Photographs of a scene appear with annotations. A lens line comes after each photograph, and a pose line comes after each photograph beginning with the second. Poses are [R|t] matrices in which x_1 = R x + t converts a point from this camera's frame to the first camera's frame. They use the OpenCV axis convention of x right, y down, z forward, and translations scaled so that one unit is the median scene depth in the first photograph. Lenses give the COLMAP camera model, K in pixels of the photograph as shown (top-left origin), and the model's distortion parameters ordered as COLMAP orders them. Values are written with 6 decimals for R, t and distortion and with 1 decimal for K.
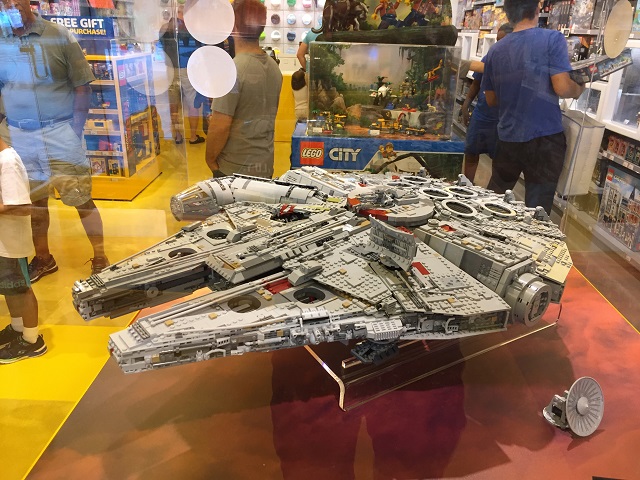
lens RADIAL K [[552.3, 0, 320.0], [0, 552.3, 240.0], [0, 0, 1]] dist [0.083330, -0.121595]
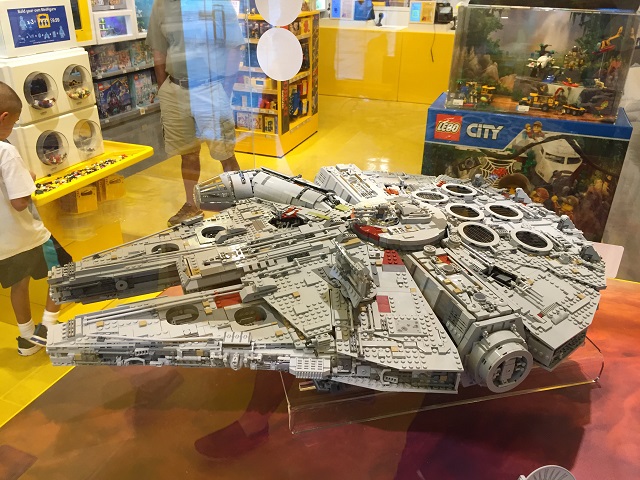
lens RADIAL K [[552.3, 0, 320.0], [0, 552.3, 240.0], [0, 0, 1]] dist [0.083330, -0.121595]
pose [[0.945163, 0.134796, -0.297486, 0.314430], [-0.111608, 0.989327, 0.093684, -0.116322], [0.306939, -0.055345, 0.950119, 0.105885]]
